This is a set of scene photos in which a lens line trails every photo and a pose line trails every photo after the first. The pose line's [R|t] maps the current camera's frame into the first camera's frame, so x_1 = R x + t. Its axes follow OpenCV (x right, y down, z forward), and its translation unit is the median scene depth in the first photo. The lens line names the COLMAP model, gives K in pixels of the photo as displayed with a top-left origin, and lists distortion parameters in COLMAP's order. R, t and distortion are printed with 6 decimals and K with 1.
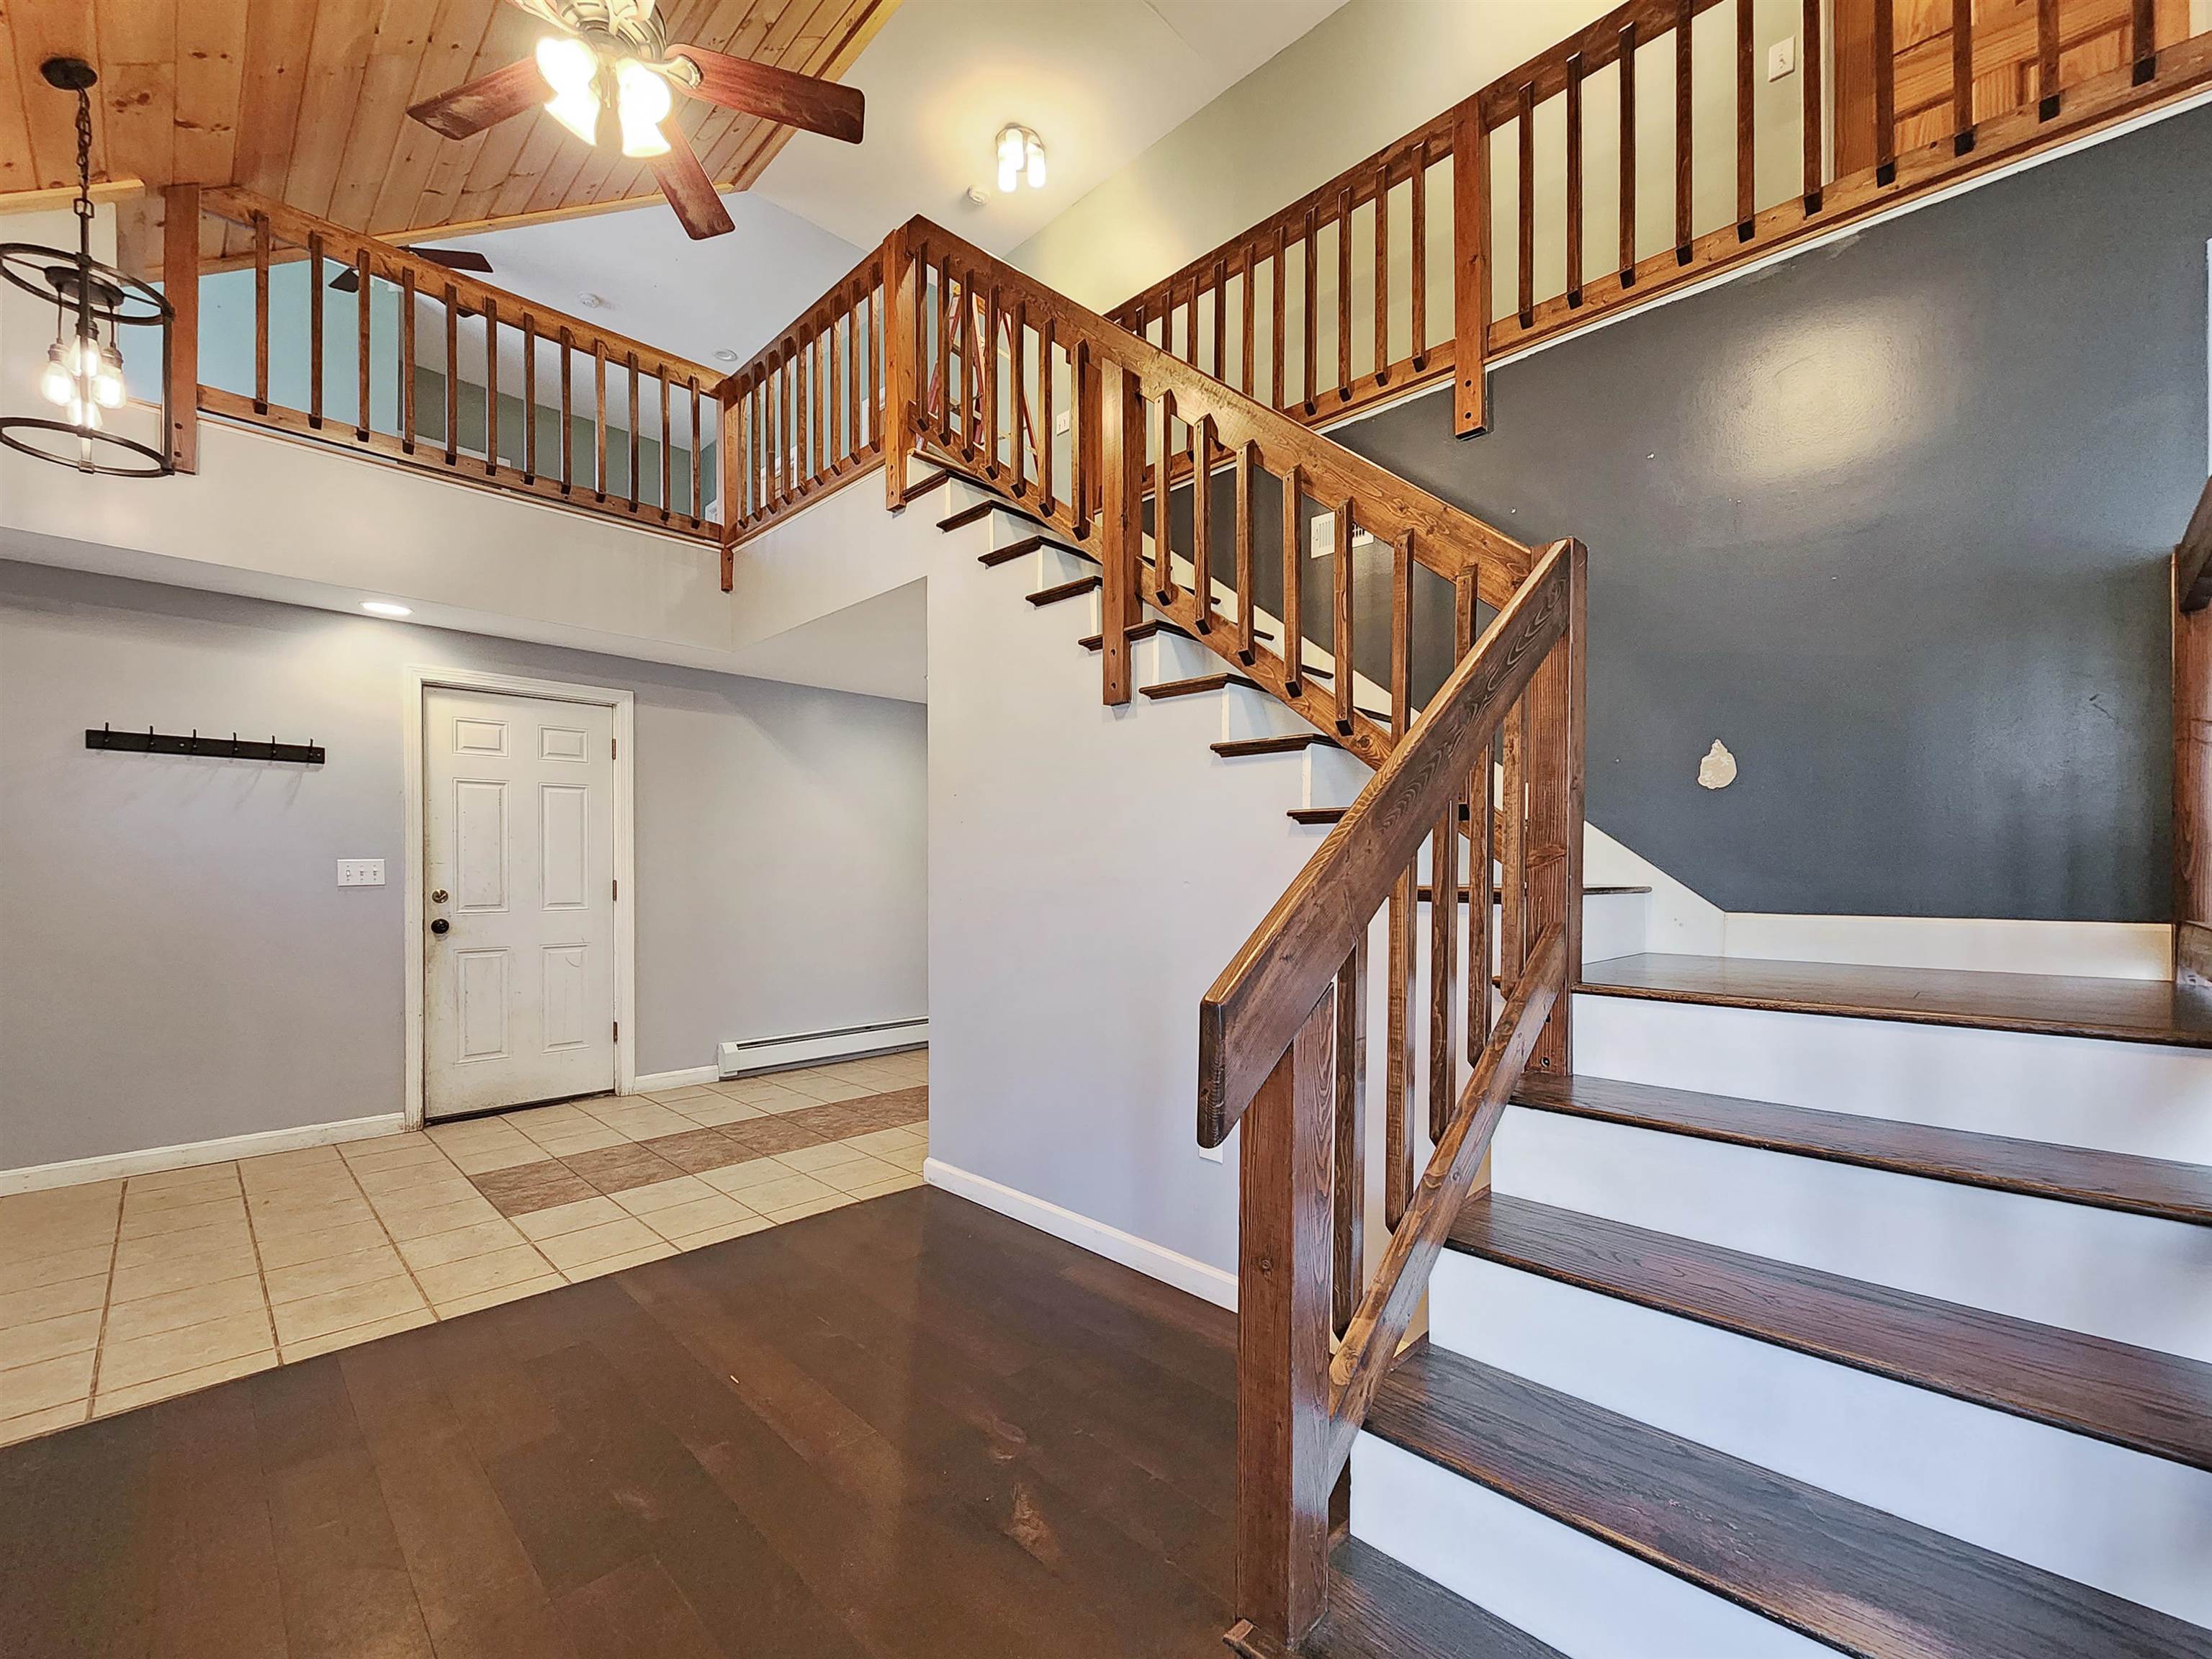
lens RADIAL K [[929.9, 0, 1104.8], [0, 929.9, 836.5], [0, 0, 1]] dist [-0.000517, -0.001504]
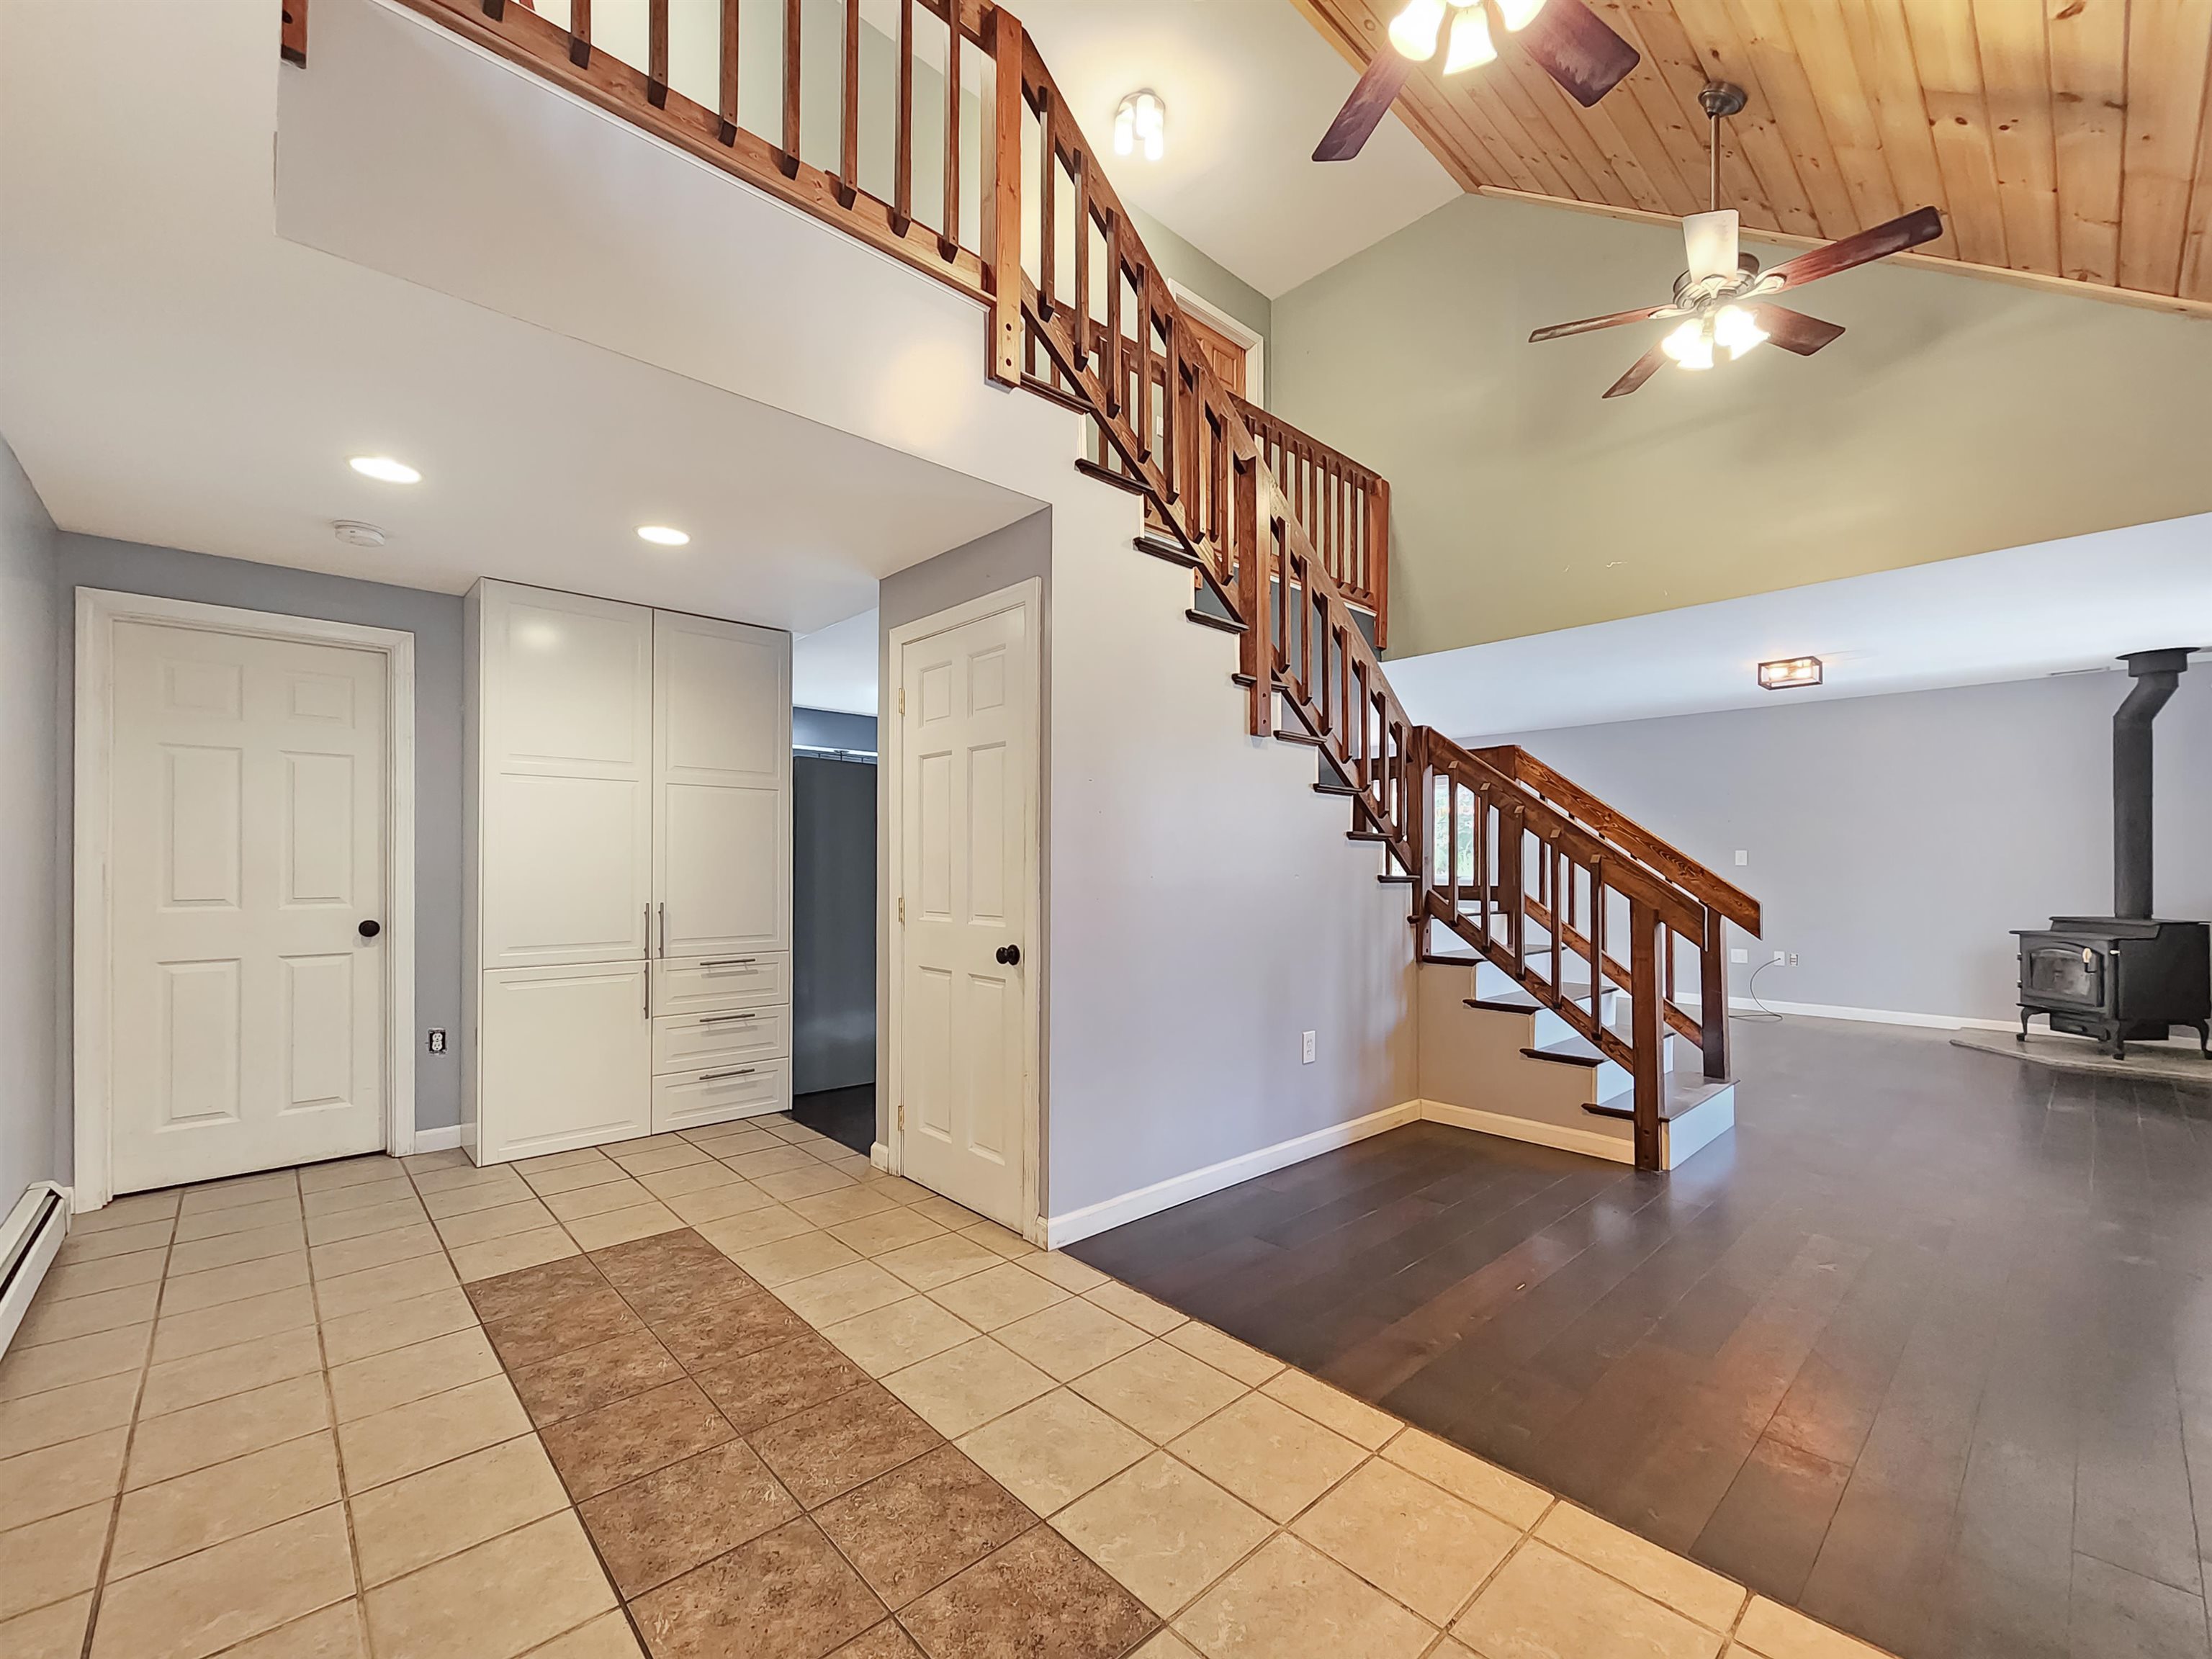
lens RADIAL K [[929.9, 0, 1105.3], [0, 929.9, 843.2], [0, 0, 1]] dist [-0.000517, -0.001504]
pose [[0.041388, 0.012978, 0.999059, -0.943309], [-0.039392, 0.999159, -0.011347, 0.018944], [-0.998366, -0.038886, 0.041865, 0.863614]]
